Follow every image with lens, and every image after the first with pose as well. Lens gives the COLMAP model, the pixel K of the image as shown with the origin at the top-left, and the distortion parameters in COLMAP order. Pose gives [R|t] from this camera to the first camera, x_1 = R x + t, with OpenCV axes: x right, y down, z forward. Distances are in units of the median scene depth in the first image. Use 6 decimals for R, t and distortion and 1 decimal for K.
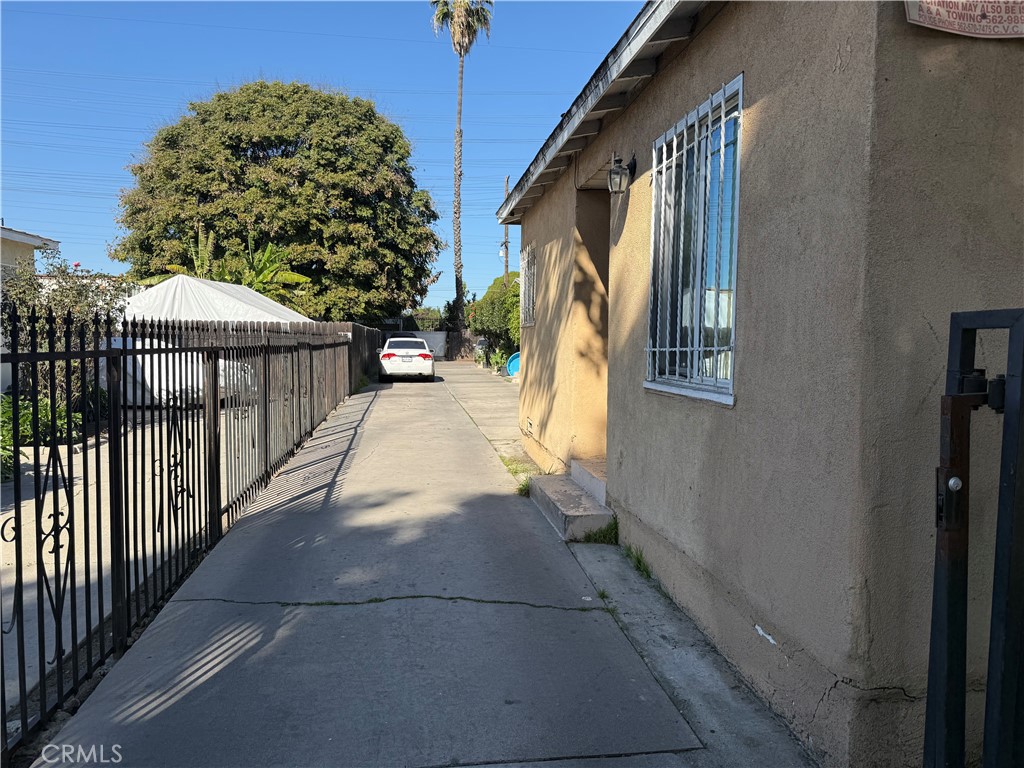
lens RADIAL K [[730.9, 0, 512.0], [0, 730.9, 384.0], [0, 0, 1]] dist [0.007652, -0.007695]
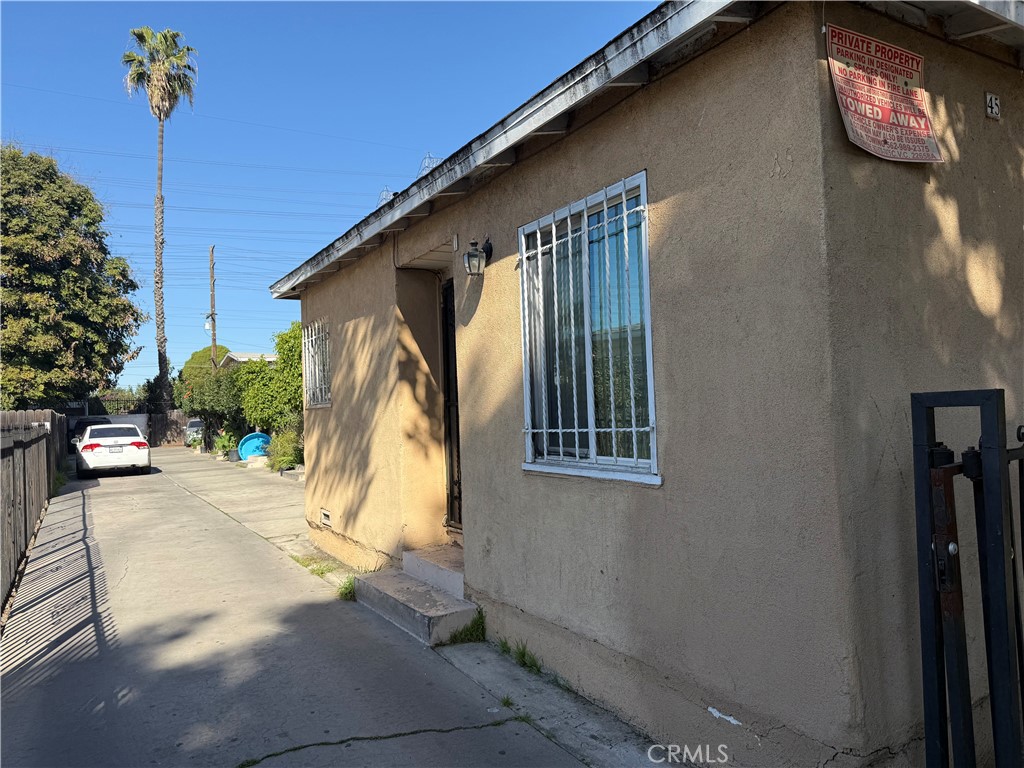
lens RADIAL K [[734.1, 0, 586.1], [0, 734.1, 381.3], [0, 0, 1]] dist [0.032818, -0.059349]
pose [[0.924422, -0.029172, 0.380254, -0.127816], [0.070367, 0.992998, -0.094886, -0.018605], [-0.374824, 0.114472, 0.920002, 0.061809]]
